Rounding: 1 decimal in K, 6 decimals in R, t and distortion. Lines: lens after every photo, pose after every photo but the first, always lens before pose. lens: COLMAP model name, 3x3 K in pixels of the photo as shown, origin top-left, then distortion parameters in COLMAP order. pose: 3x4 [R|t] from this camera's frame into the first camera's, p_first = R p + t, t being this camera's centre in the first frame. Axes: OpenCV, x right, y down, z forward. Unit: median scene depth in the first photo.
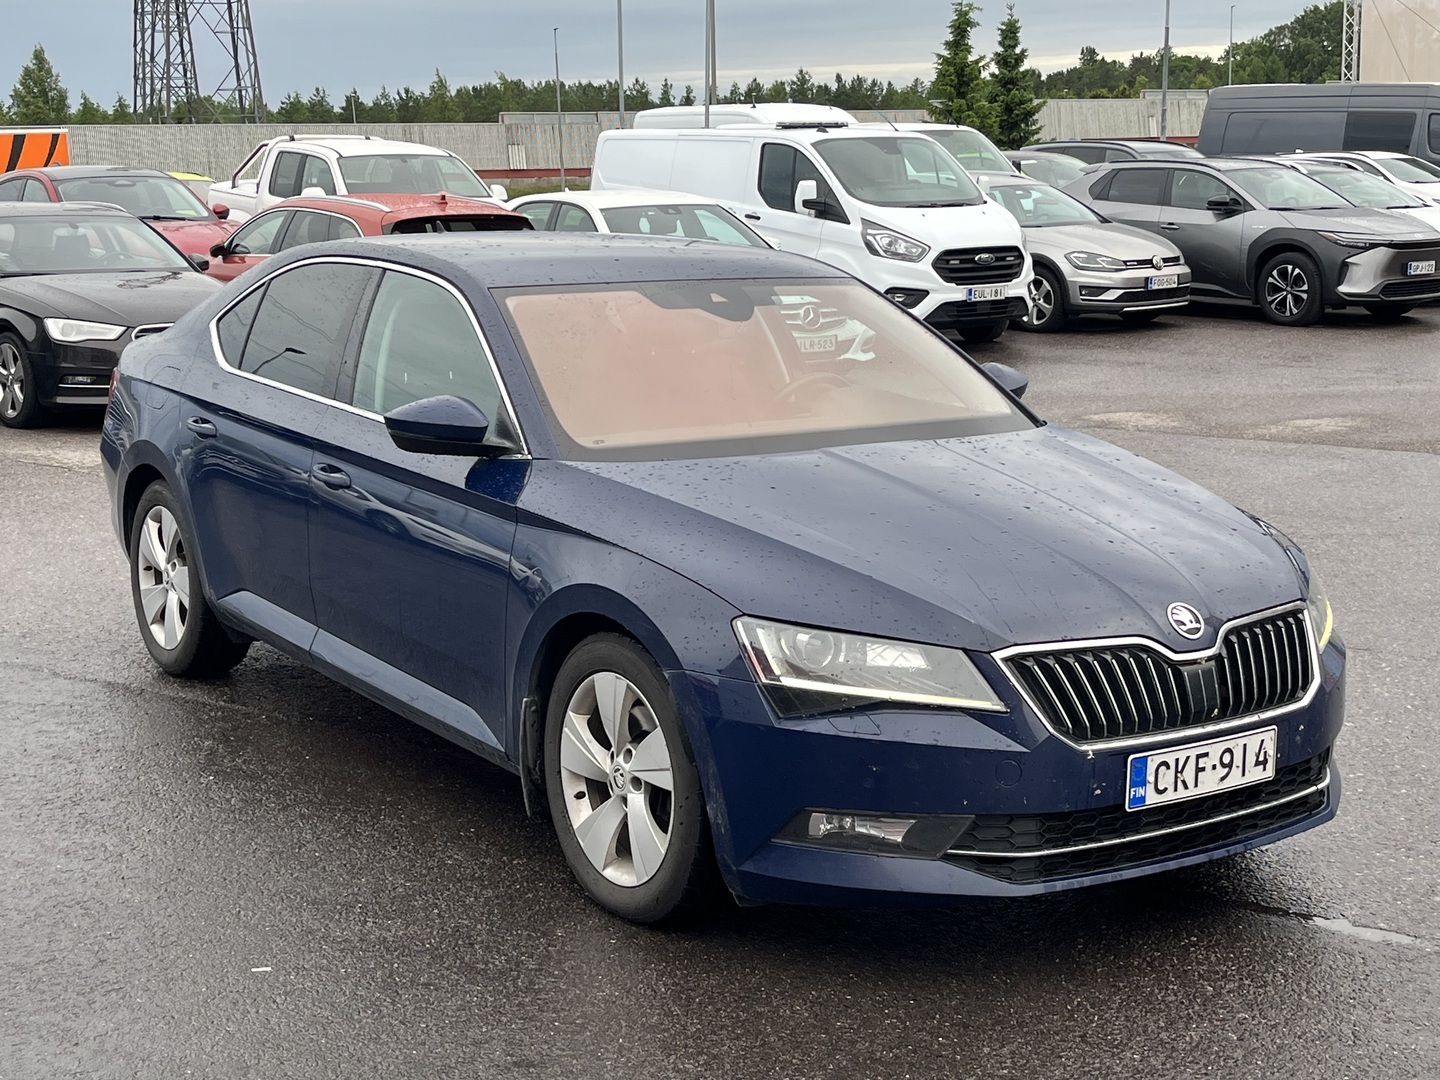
lens RADIAL K [[2093.8, 0, 721.3], [0, 2093.8, 540.6], [0, 0, 1]] dist [-0.001565, 0.000000]
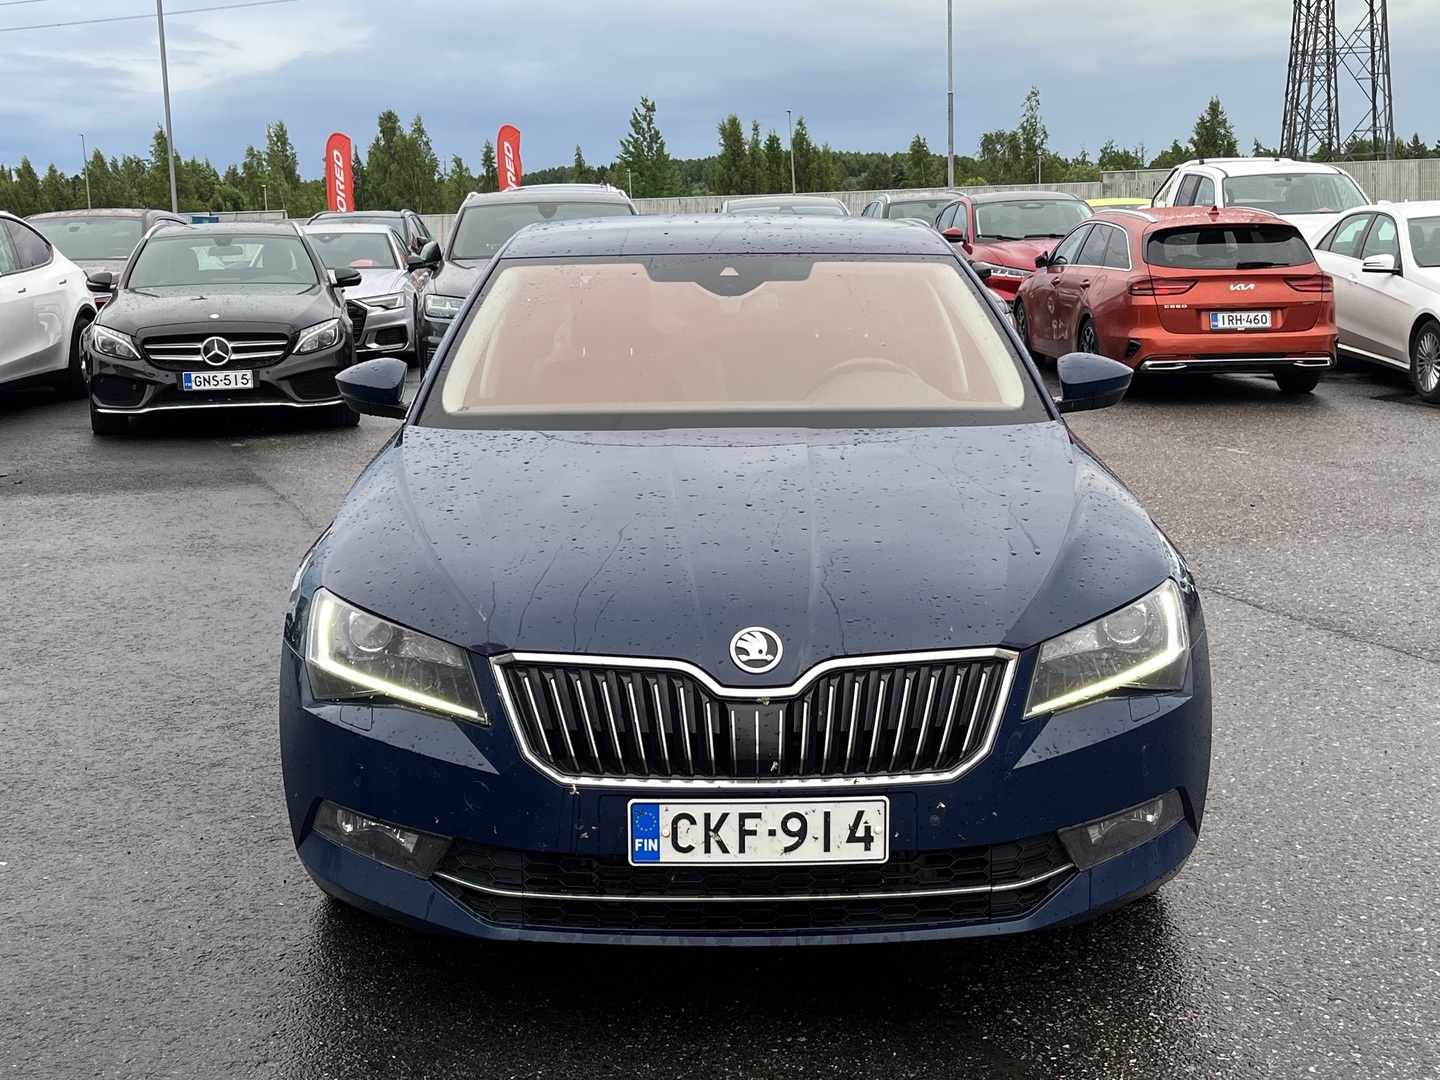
lens RADIAL K [[1763.7, 0, 721.7], [0, 1763.7, 533.3], [0, 0, 1]] dist [0.094890, 0.000000]
pose [[0.839731, 0.086615, -0.536051, 0.578767], [-0.083282, 0.996060, 0.030481, -0.027381], [0.536579, 0.019047, 0.843635, 0.406665]]
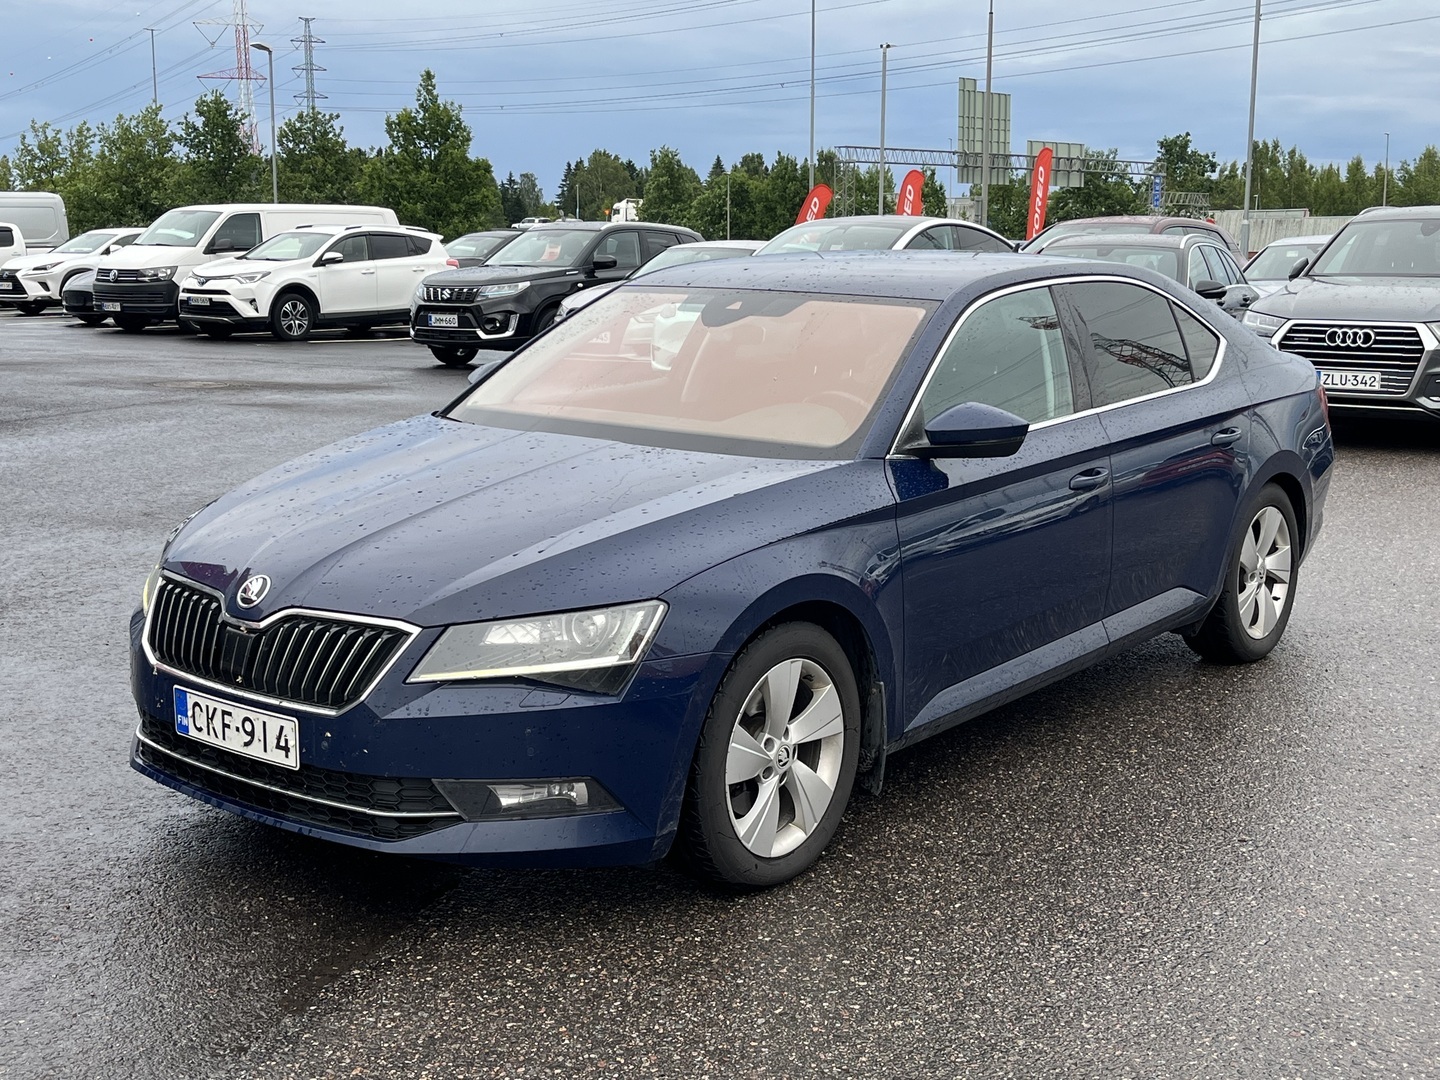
lens RADIAL K [[1763.7, 0, 723.9], [0, 1763.7, 540.0], [0, 0, 1]] dist [0.094890, 0.000000]
pose [[0.301797, 0.173801, -0.937396, 1.156413], [-0.171055, 0.977158, 0.126101, -0.146230], [0.937901, 0.122290, 0.324633, 0.926731]]
